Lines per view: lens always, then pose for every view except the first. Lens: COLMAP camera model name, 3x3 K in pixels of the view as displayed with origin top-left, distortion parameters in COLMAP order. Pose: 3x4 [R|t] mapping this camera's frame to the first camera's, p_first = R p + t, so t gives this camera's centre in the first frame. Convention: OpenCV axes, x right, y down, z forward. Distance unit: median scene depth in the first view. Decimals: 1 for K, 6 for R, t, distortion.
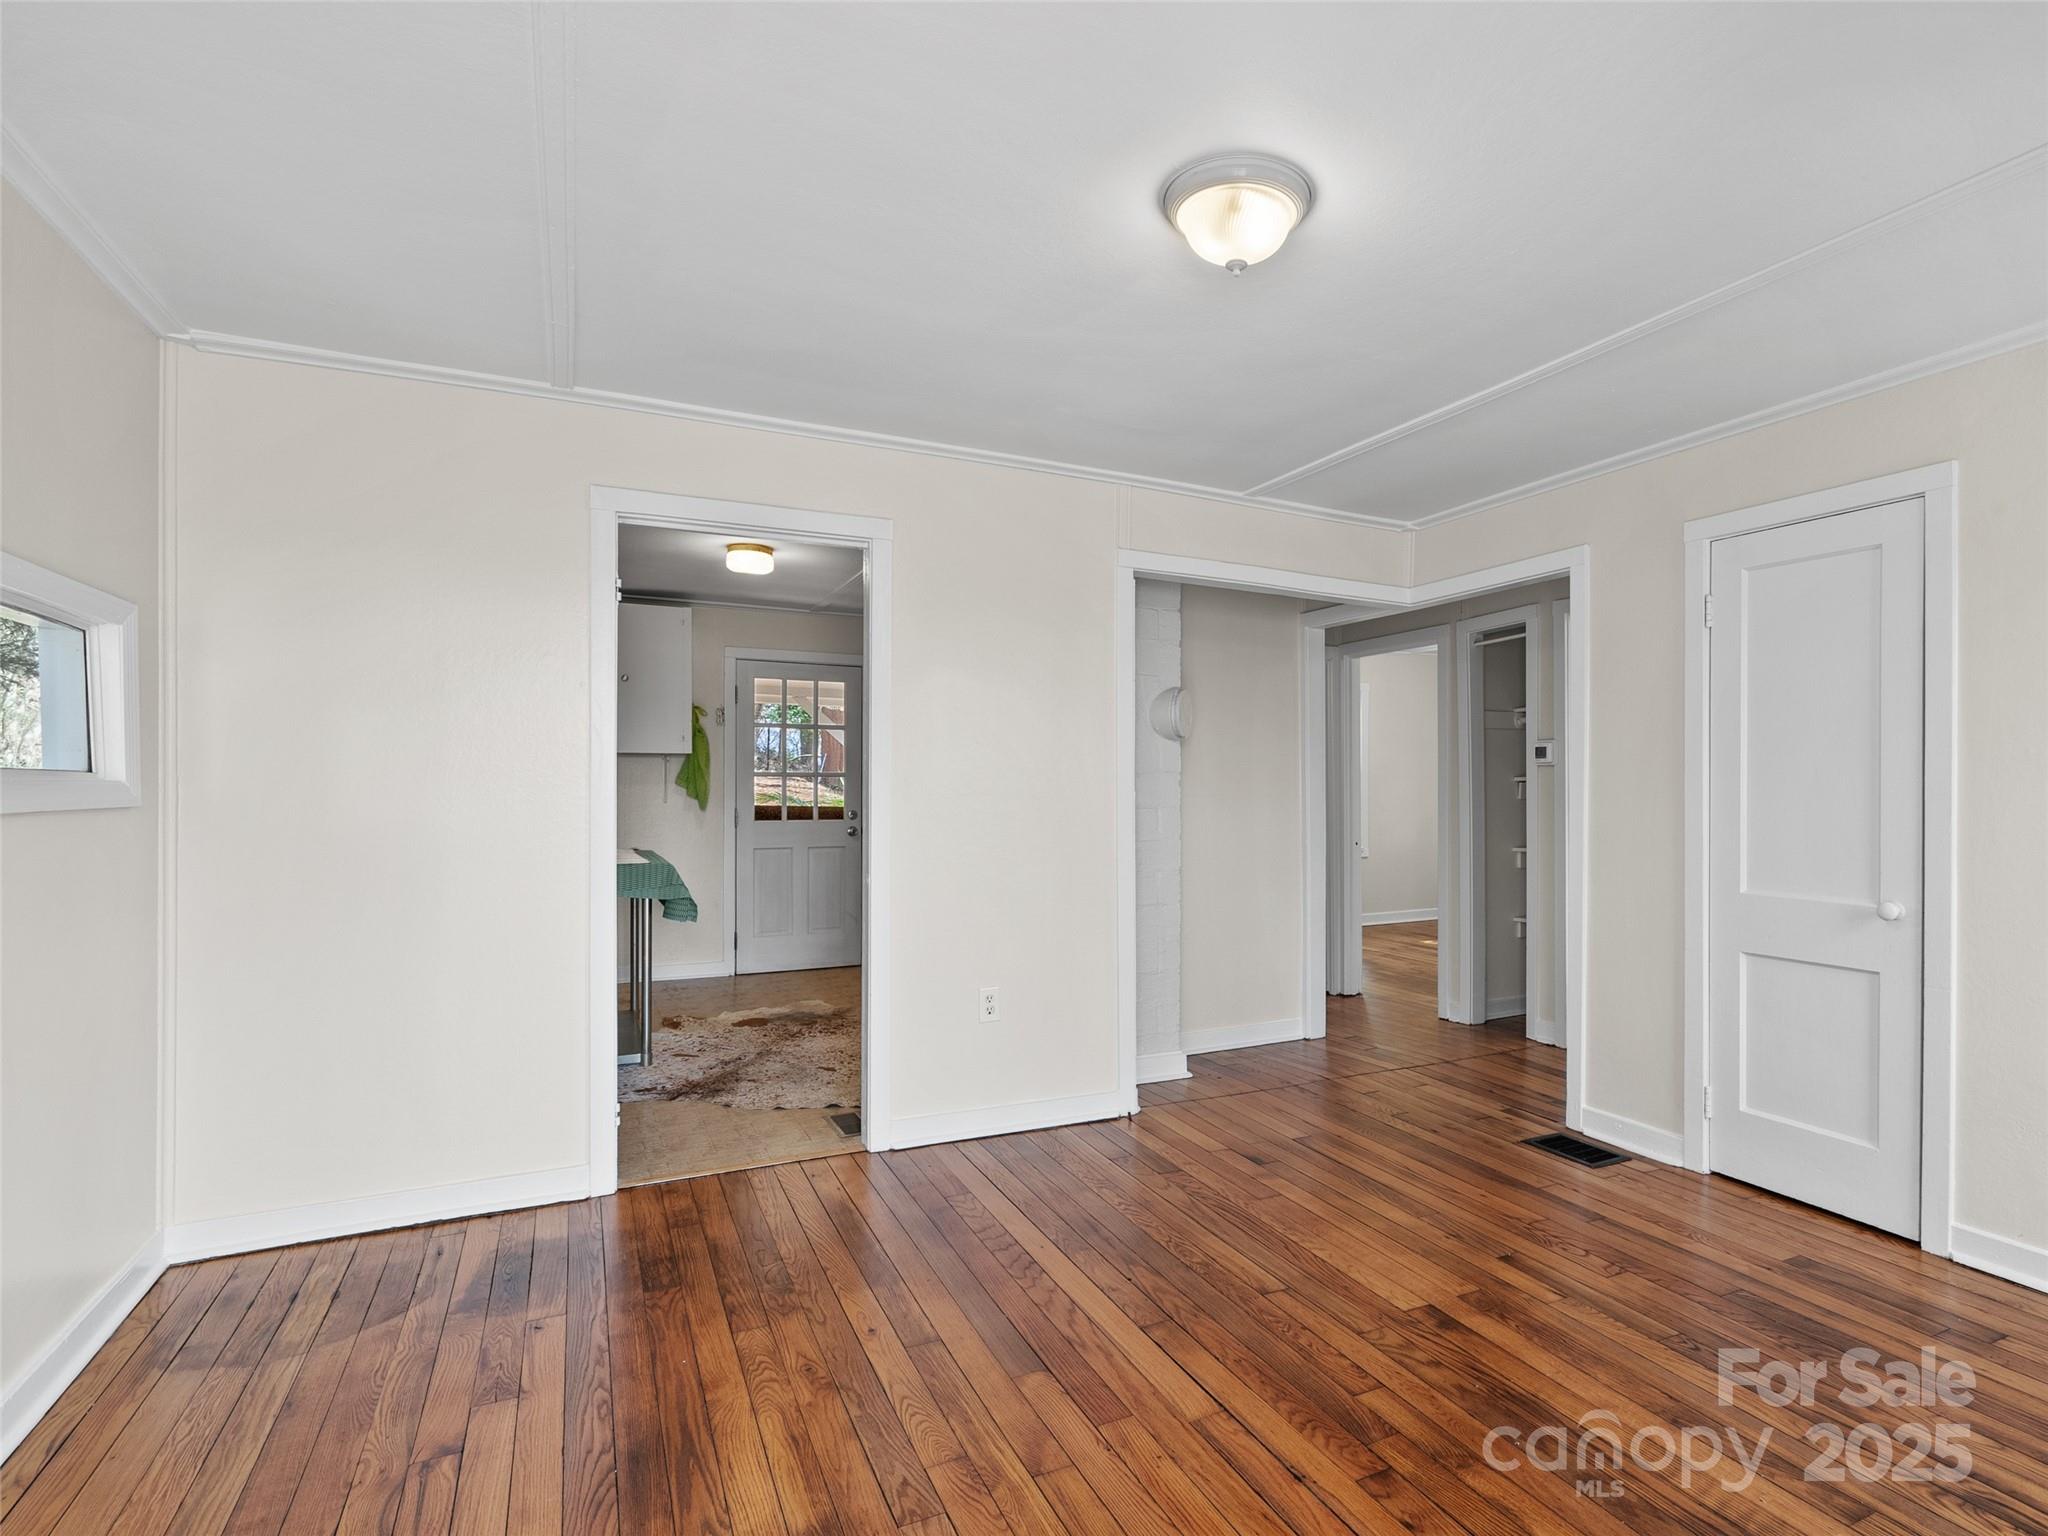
lens RADIAL K [[1073.6, 0, 1107.2], [0, 1073.6, 801.3], [0, 0, 1]] dist [-0.002709, -0.000672]
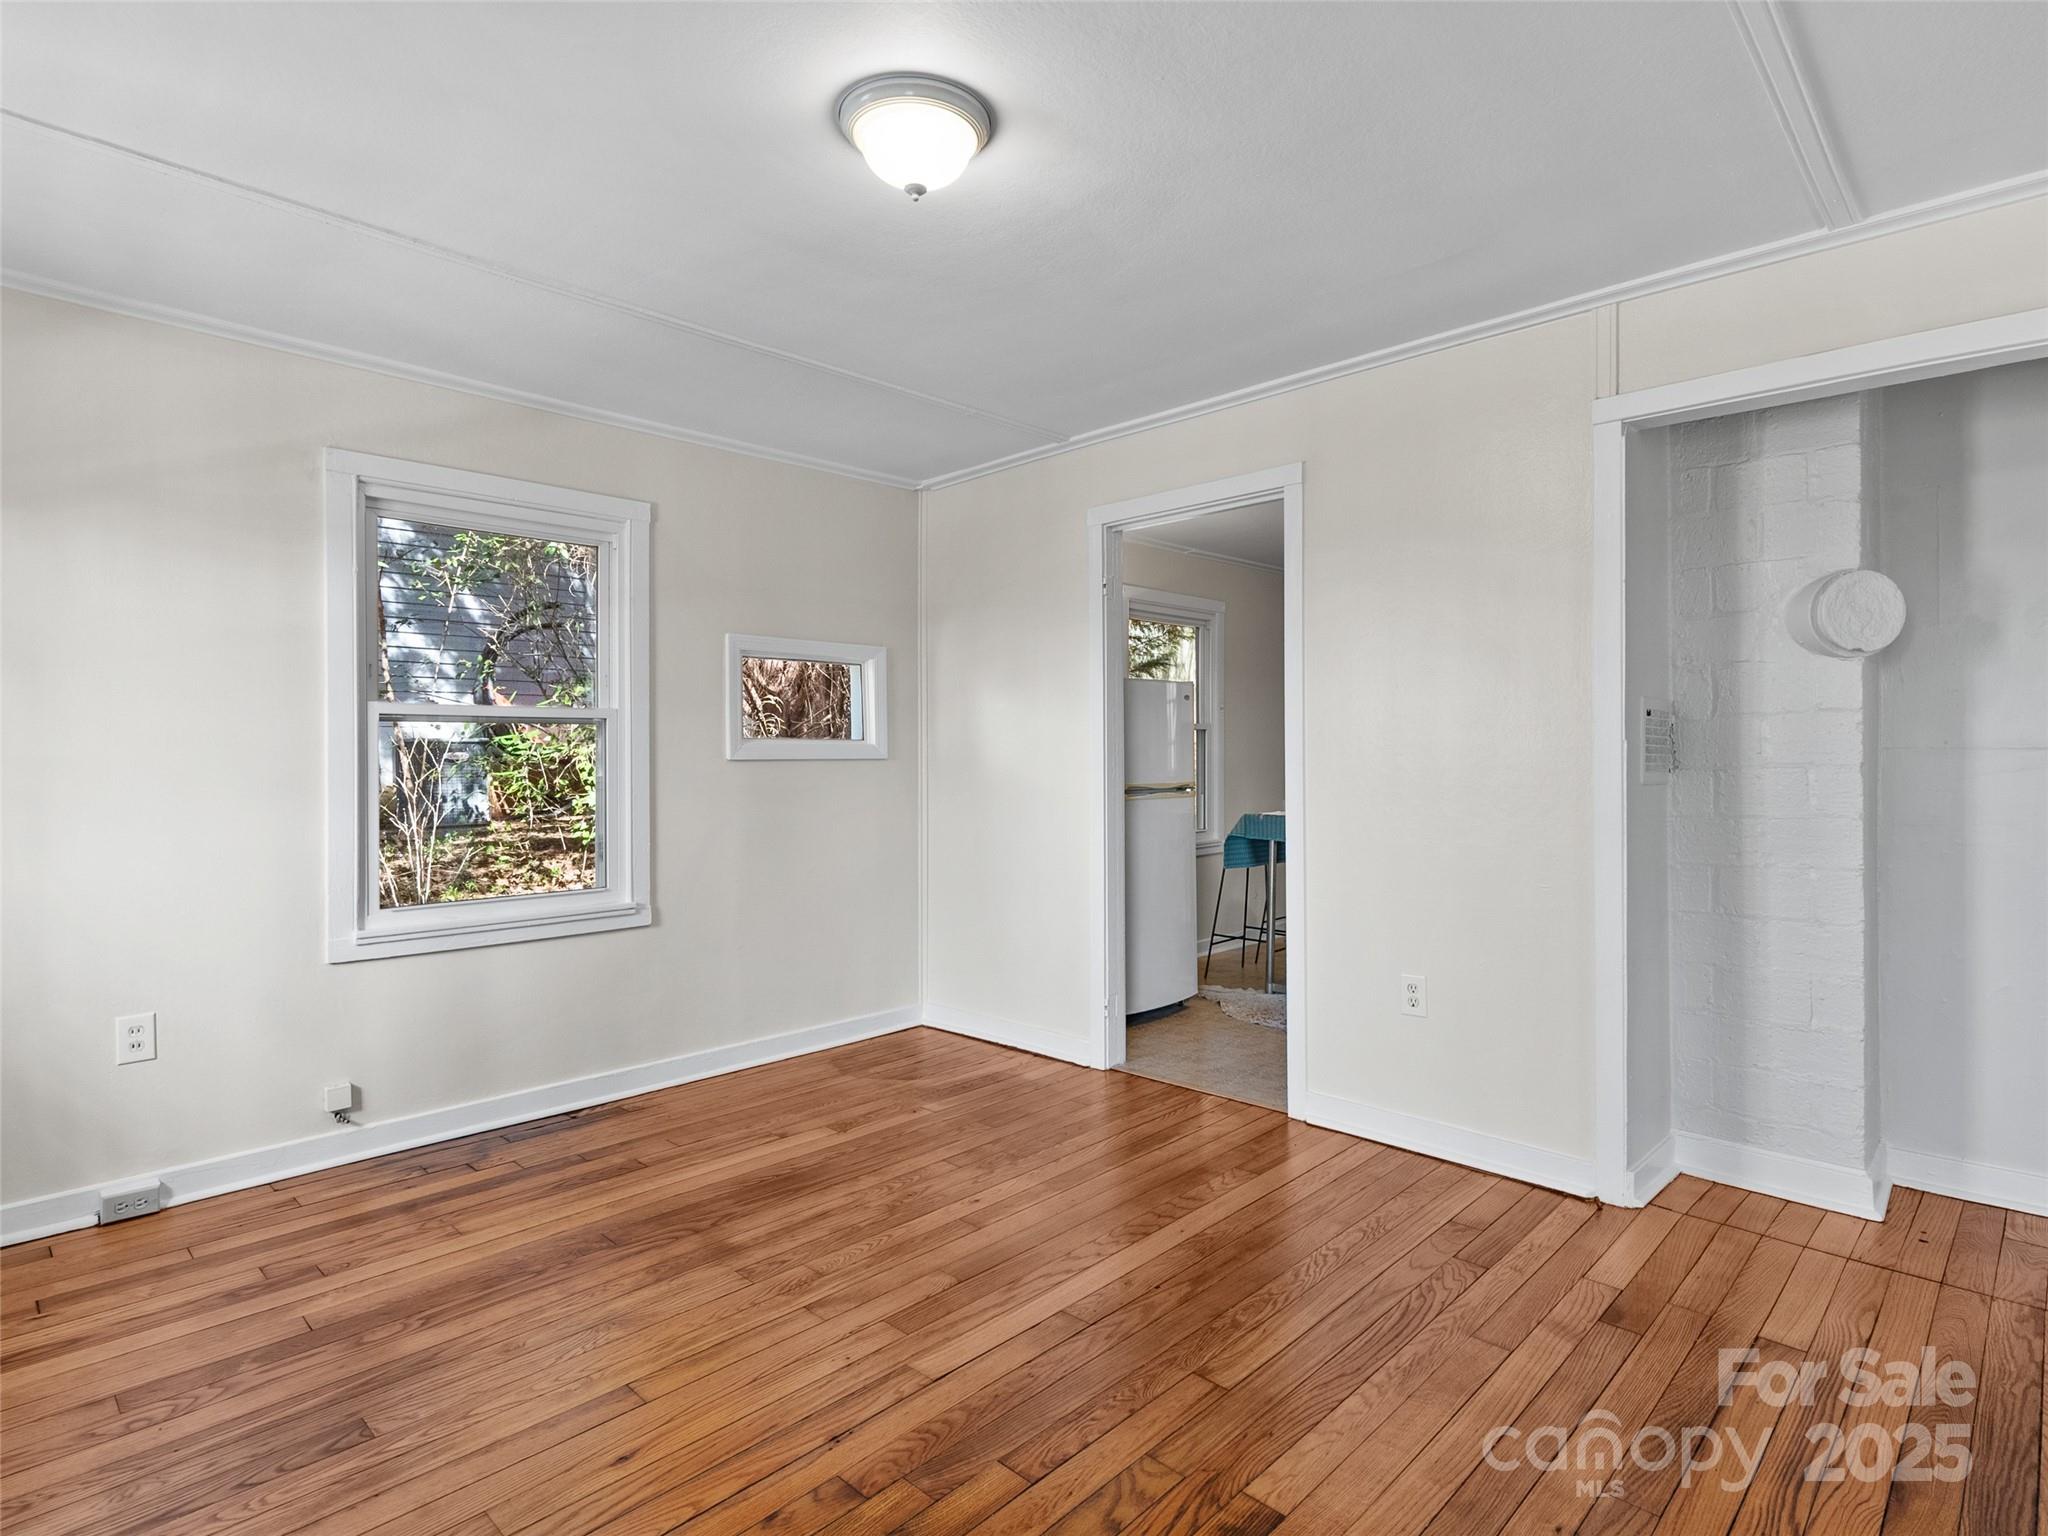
lens RADIAL K [[1070.8, 0, 1024.0], [0, 1070.8, 768.0], [0, 0, 1]] dist [-0.012730, -0.000453]
pose [[0.312323, 0.002197, -0.949974, 0.822451], [-0.008787, 0.999961, -0.000576, 0.019079], [0.949935, 0.008528, 0.312330, 0.618121]]
